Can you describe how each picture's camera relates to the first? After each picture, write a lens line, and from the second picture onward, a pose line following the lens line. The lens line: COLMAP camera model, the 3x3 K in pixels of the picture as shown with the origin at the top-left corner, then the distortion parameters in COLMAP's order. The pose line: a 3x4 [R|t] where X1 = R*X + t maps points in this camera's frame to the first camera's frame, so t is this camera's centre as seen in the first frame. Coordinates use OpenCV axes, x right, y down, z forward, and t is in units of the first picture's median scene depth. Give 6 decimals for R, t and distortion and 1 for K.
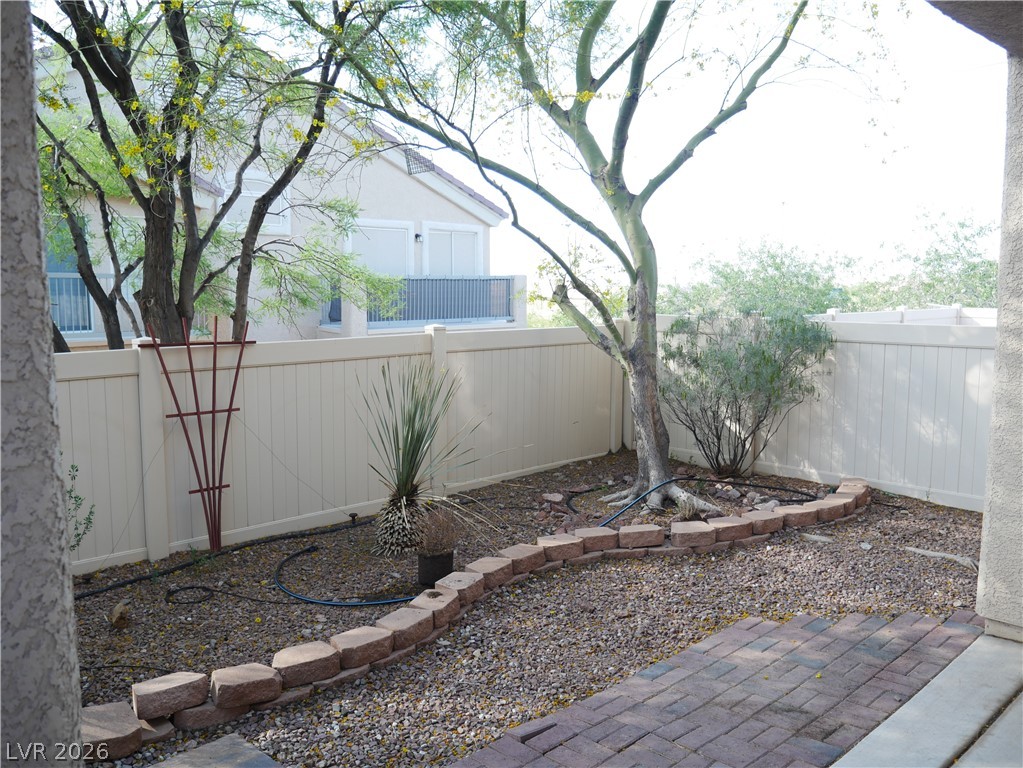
lens RADIAL K [[867.6, 0, 510.7], [0, 867.6, 386.8], [0, 0, 1]] dist [-0.019473, 0.000480]
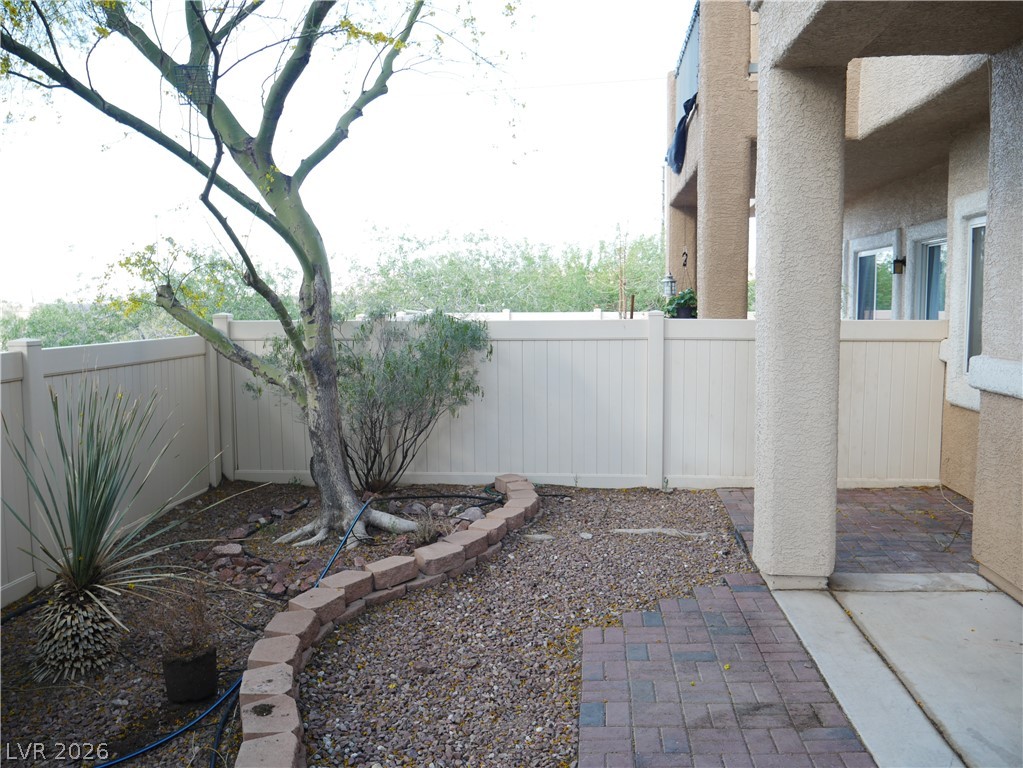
lens RADIAL K [[867.6, 0, 510.7], [0, 867.6, 386.8], [0, 0, 1]] dist [-0.019473, 0.000480]
pose [[0.764607, -0.071597, 0.640508, -0.295814], [0.083634, 0.996430, 0.011544, -0.009331], [-0.639047, 0.044741, 0.767865, 0.263833]]
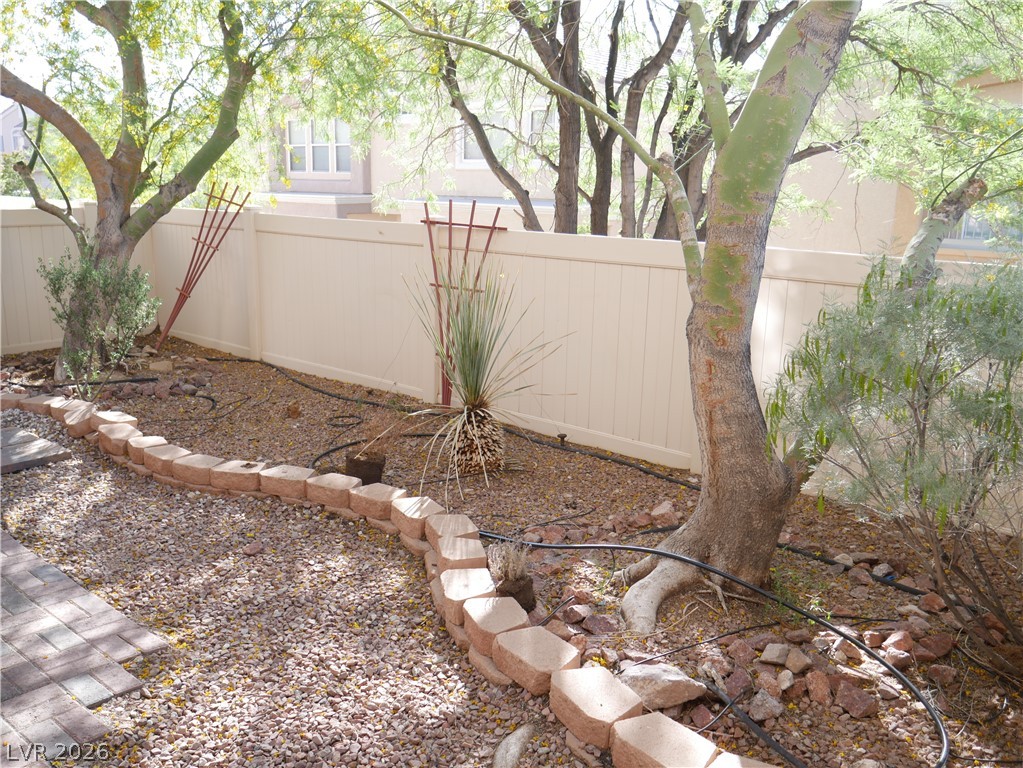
lens RADIAL K [[867.6, 0, 510.7], [0, 867.6, 386.8], [0, 0, 1]] dist [-0.019473, 0.000480]
pose [[0.099776, 0.233683, -0.967180, 0.761097], [-0.135327, 0.966185, 0.219482, -0.102238], [0.985764, 0.108987, 0.128025, 0.950704]]
